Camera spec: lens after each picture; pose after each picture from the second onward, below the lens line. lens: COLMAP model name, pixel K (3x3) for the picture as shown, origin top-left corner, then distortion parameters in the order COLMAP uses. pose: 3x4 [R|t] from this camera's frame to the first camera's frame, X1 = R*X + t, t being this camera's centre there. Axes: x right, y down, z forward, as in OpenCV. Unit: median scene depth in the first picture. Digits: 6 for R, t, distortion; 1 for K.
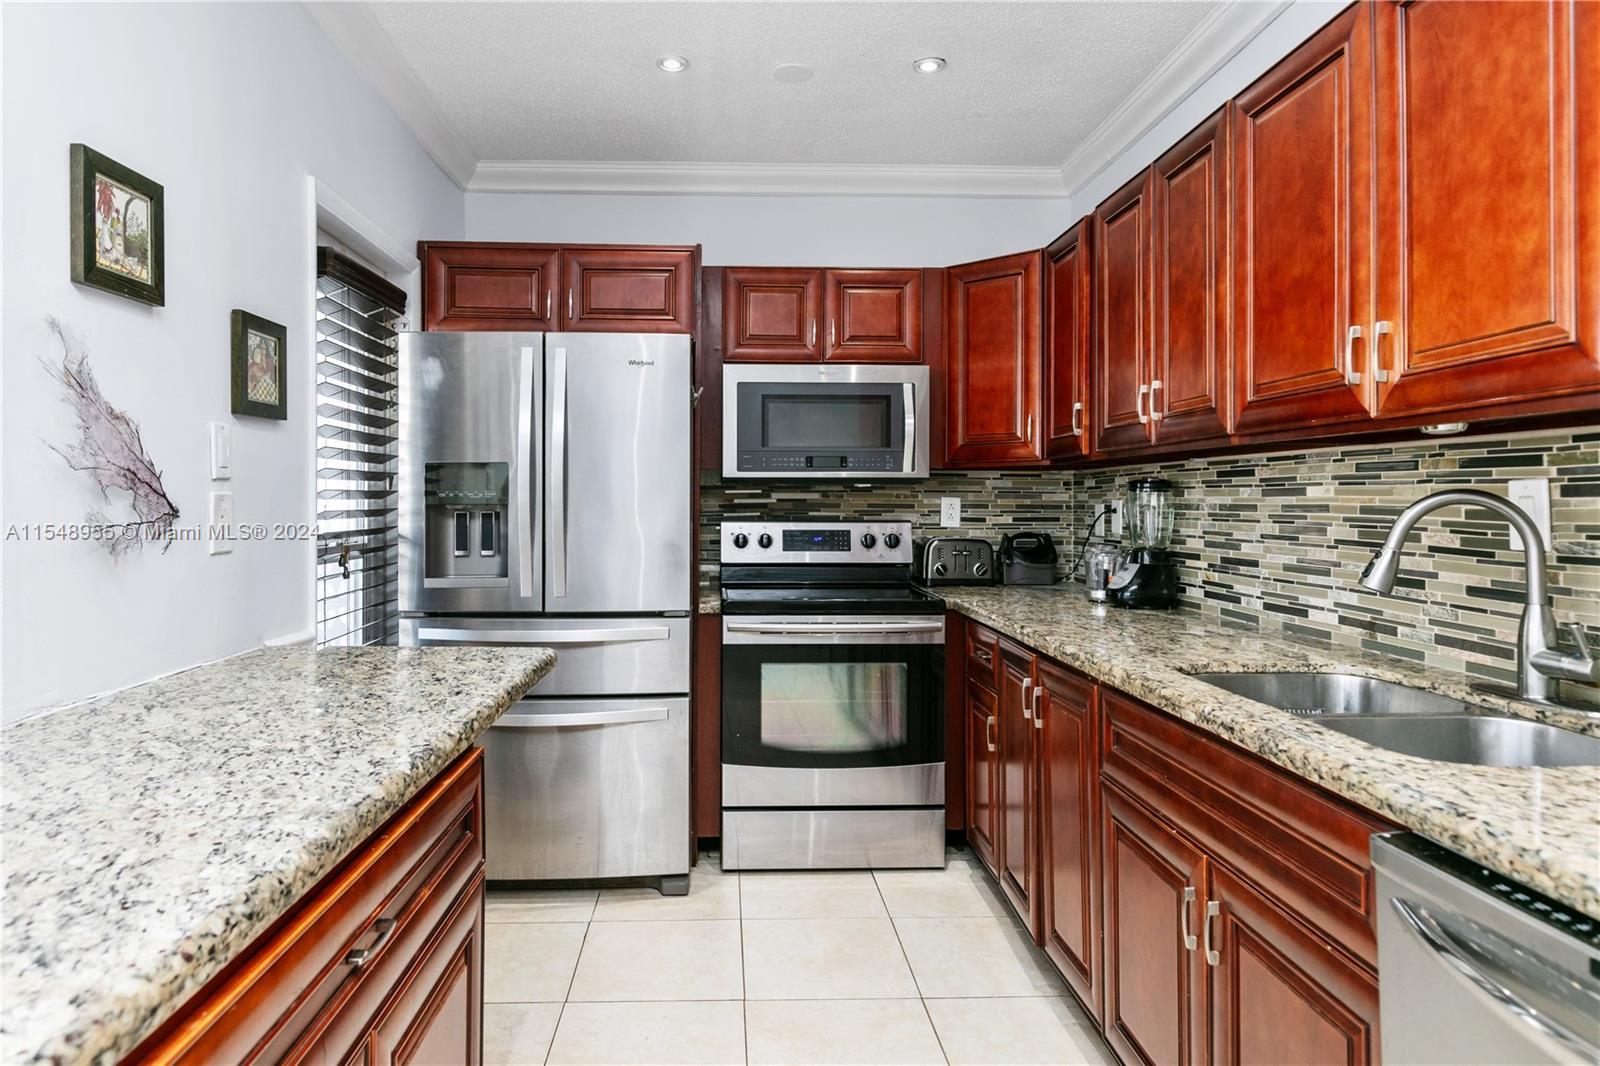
lens RADIAL K [[907.6, 0, 800.0], [0, 907.6, 533.0], [0, 0, 1]] dist [0.002474, 0.001946]
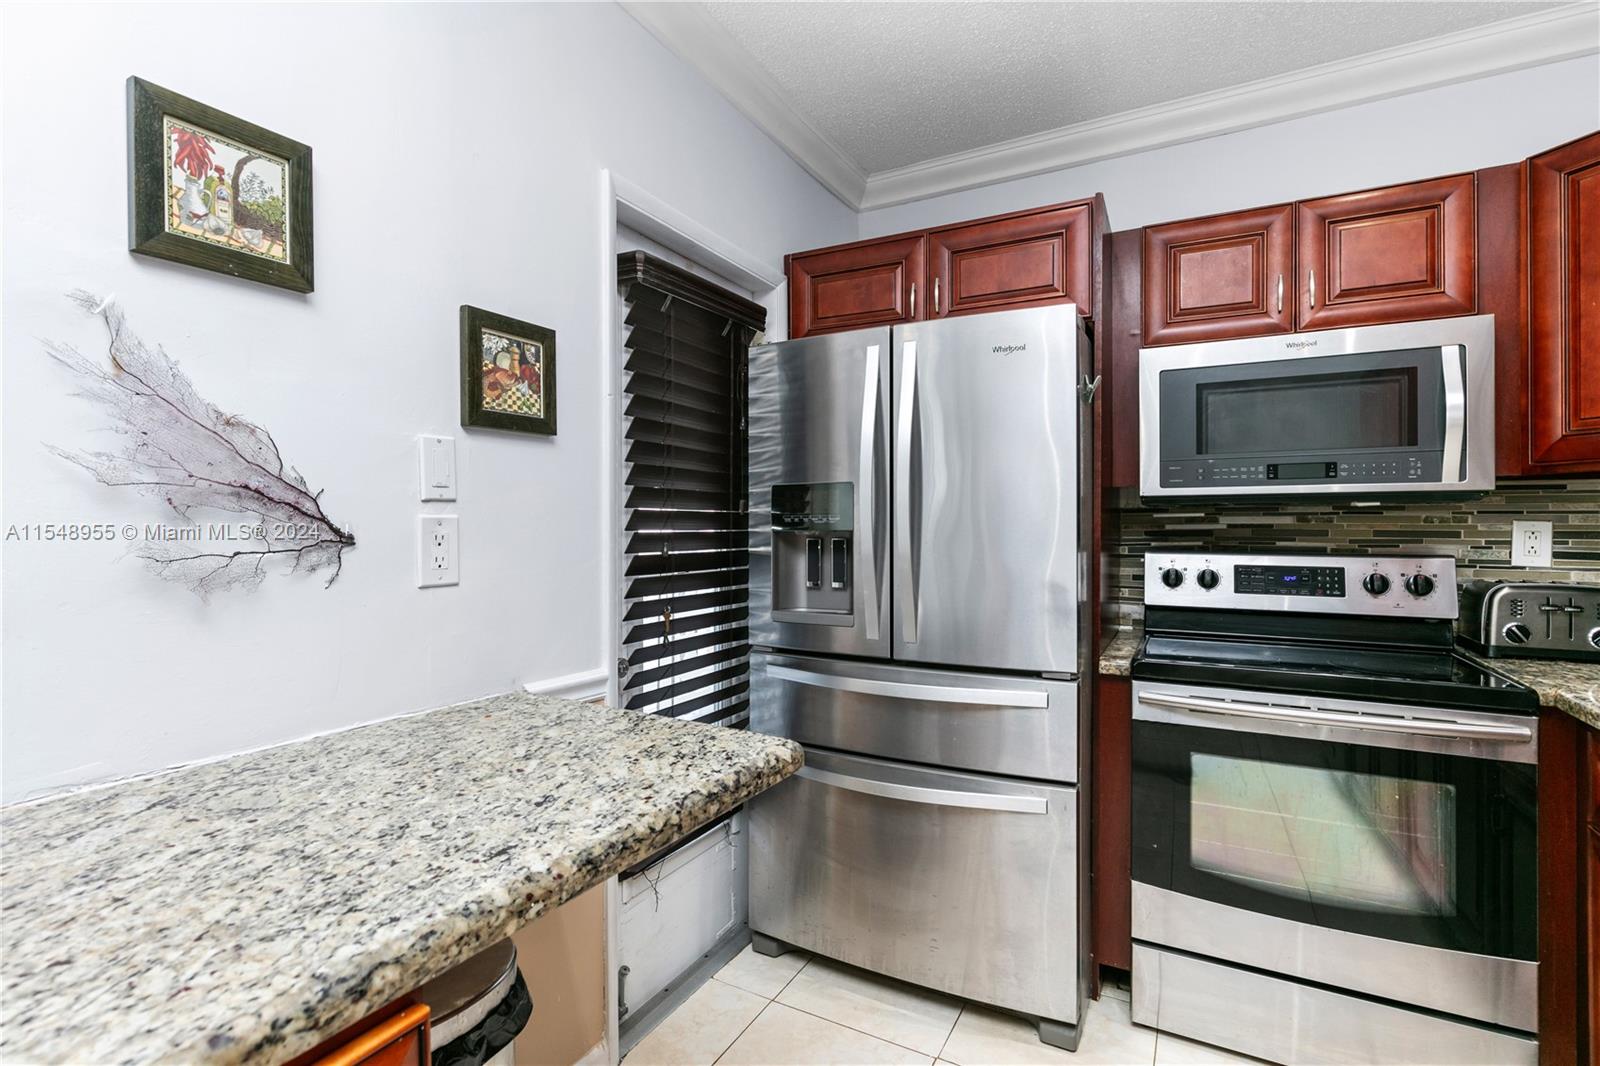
lens RADIAL K [[765.2, 0, 790.1], [0, 765.2, 527.6], [0, 0, 1]] dist [-0.003130, -0.000198]
pose [[0.837708, -0.000574, -0.546118, 0.020831], [-0.018988, 0.999364, -0.030177, -0.009111], [0.545788, 0.035649, 0.837165, 0.291454]]
